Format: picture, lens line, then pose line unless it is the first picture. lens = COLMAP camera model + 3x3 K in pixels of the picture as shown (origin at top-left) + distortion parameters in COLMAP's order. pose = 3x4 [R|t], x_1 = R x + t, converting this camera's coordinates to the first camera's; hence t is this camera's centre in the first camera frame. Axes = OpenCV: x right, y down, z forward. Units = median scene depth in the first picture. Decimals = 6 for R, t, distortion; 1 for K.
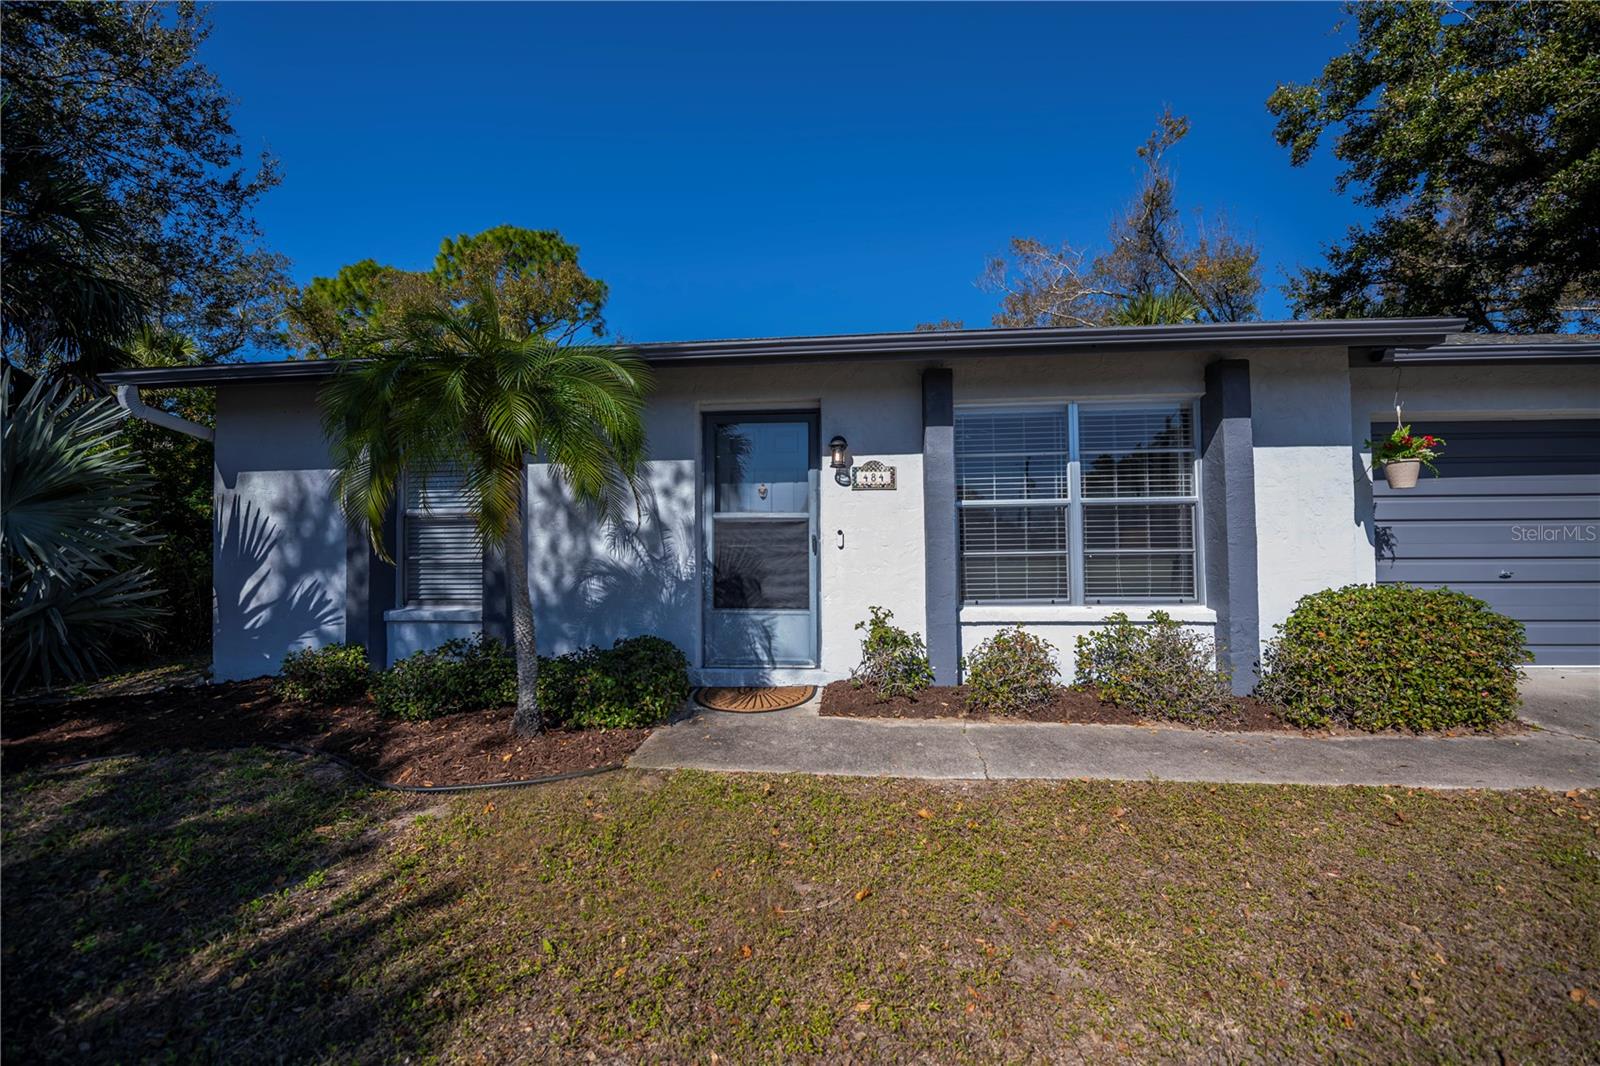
lens RADIAL K [[644.7, 0, 801.0], [0, 644.7, 529.8], [0, 0, 1]] dist [-0.003465, -0.000093]
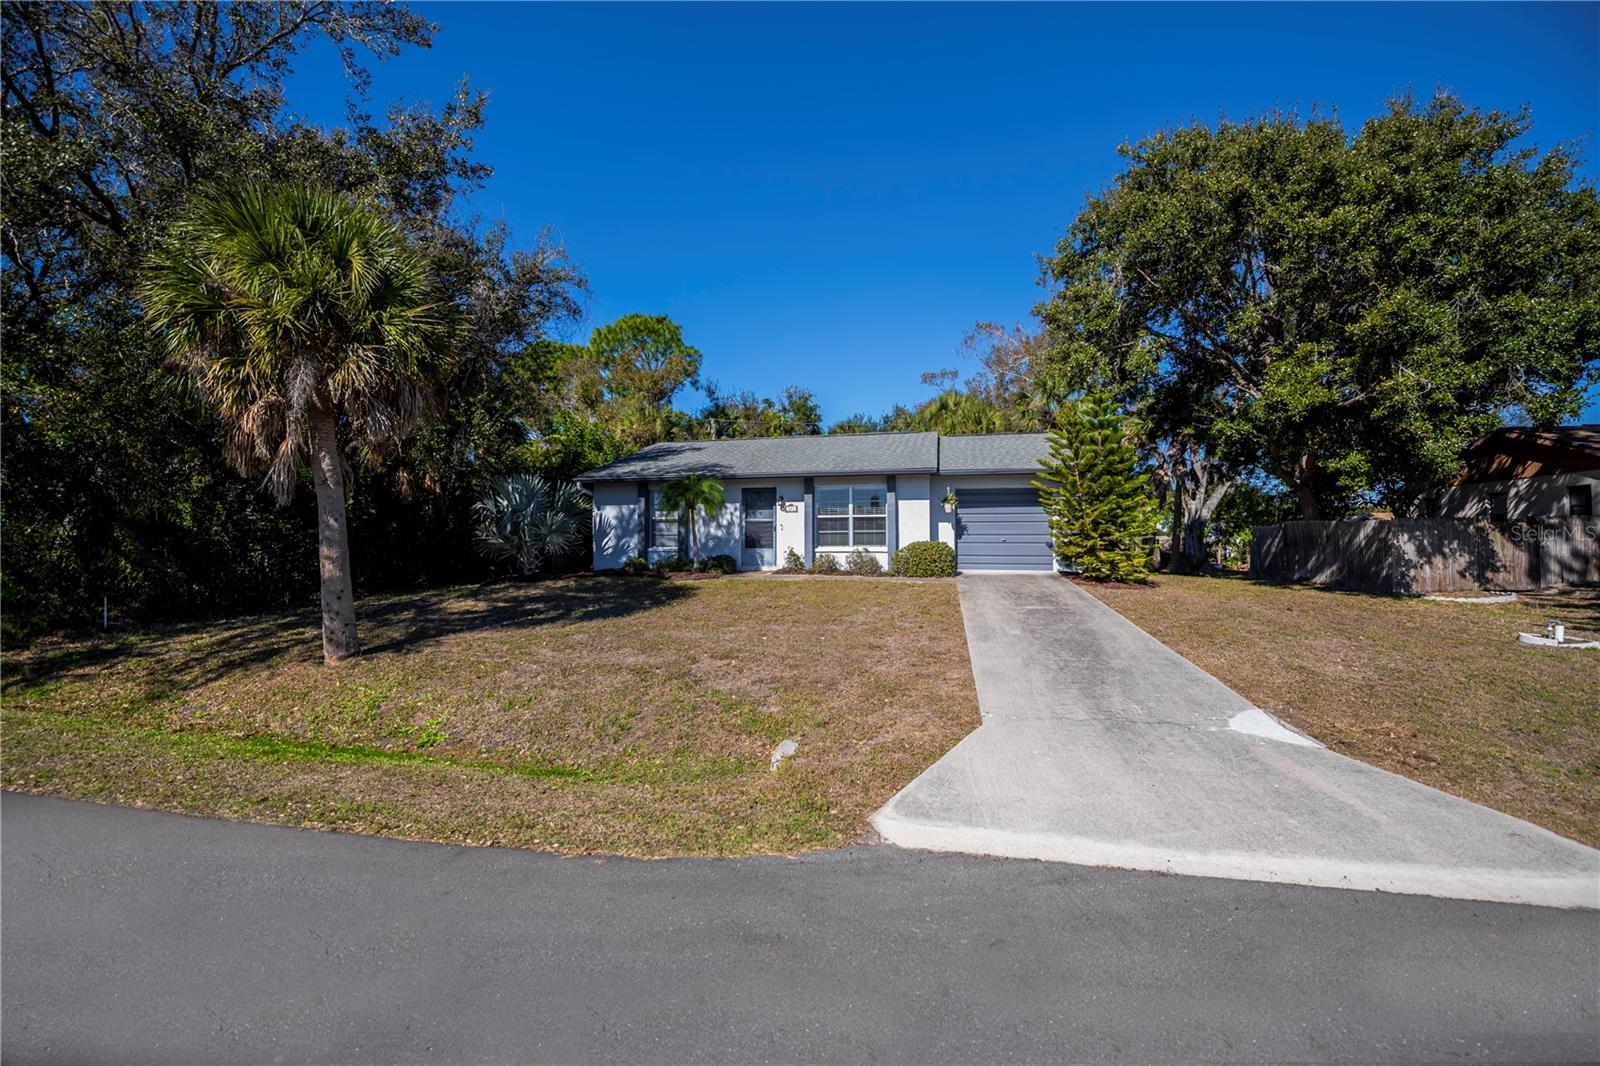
lens RADIAL K [[644.7, 0, 800.0], [0, 644.7, 533.4], [0, 0, 1]] dist [-0.003465, -0.000093]
pose [[0.991878, 0.004521, -0.127113, 0.574371], [-0.003113, 0.999932, 0.011280, 0.008093], [0.127155, -0.010793, 0.991824, -2.293971]]
